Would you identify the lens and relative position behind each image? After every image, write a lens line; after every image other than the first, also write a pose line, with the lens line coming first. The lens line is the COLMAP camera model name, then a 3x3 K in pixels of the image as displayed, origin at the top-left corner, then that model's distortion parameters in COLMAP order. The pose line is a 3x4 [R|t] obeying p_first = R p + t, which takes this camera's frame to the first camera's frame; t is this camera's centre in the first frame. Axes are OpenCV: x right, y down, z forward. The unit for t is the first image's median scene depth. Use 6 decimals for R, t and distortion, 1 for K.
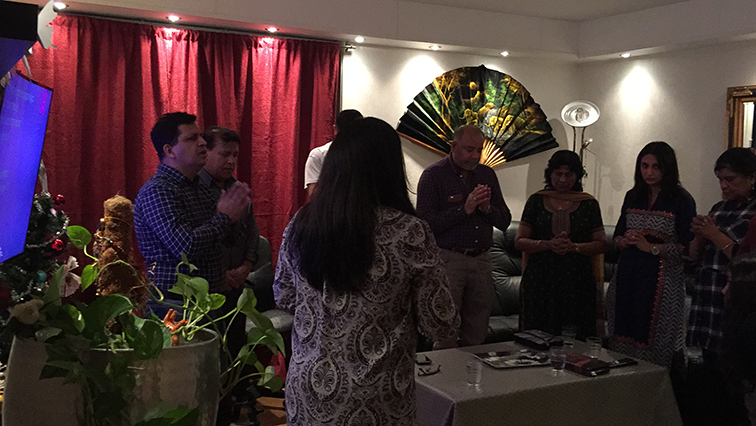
lens RADIAL K [[771.9, 0, 377.7], [0, 771.9, 199.3], [0, 0, 1]] dist [0.030399, 0.000000]
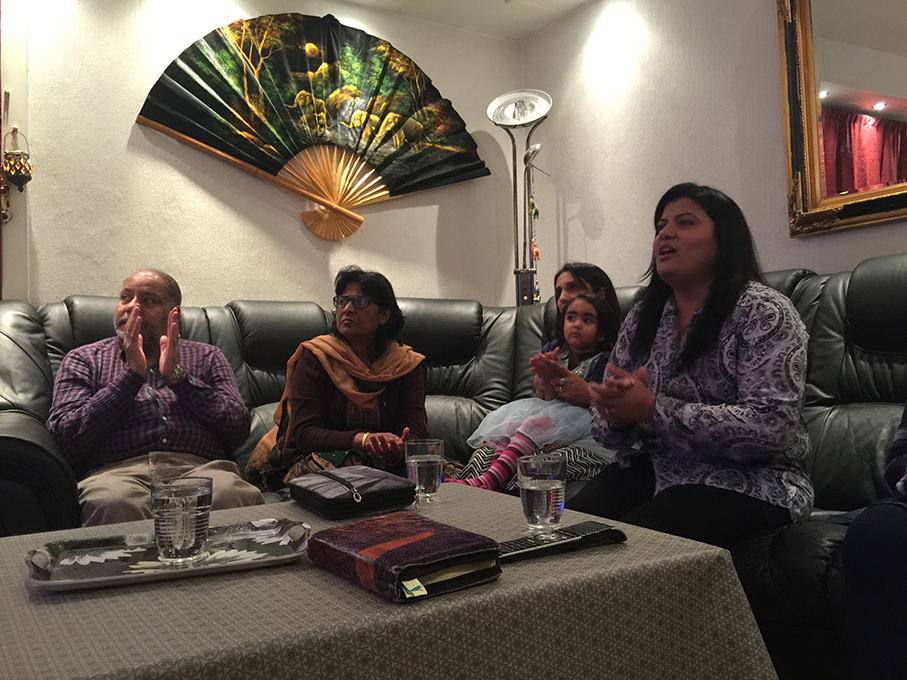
lens RADIAL K [[768.9, 0, 451.2], [0, 768.9, 337.6], [0, 0, 1]] dist [0.086684, -0.146834]
pose [[0.997973, -0.052150, 0.036473, 0.193862], [0.055056, 0.994957, -0.083843, 0.105595], [-0.031916, 0.085681, 0.995811, 0.483491]]
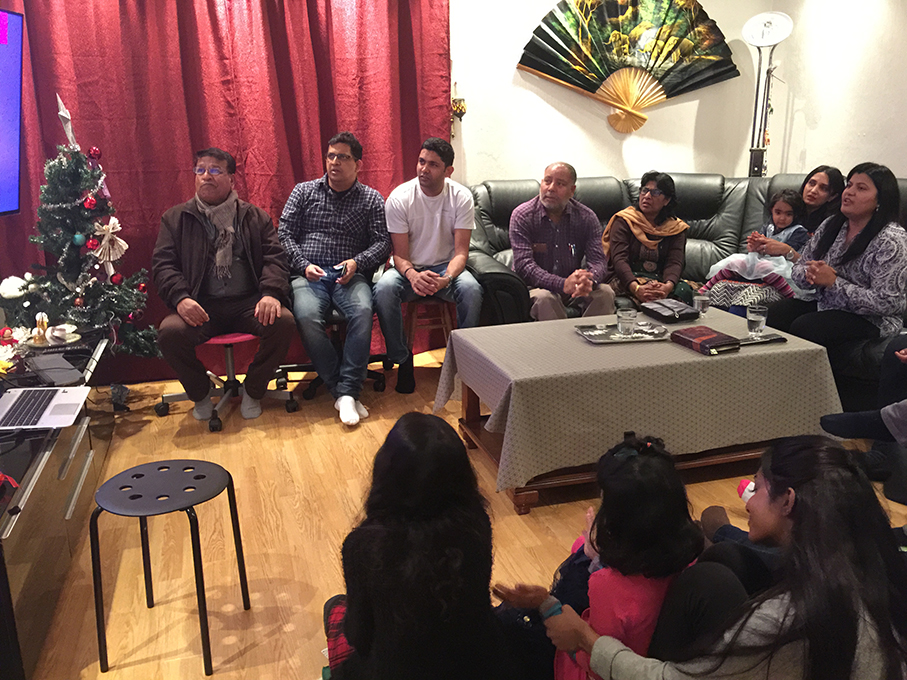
lens RADIAL K [[768.9, 0, 453.4], [0, 768.9, 334.6], [0, 0, 1]] dist [0.086684, -0.146834]
pose [[0.976287, 0.016105, -0.215879, 0.134560], [0.028156, 0.979312, 0.200387, 0.025972], [0.214640, -0.201714, 0.955637, 0.128850]]
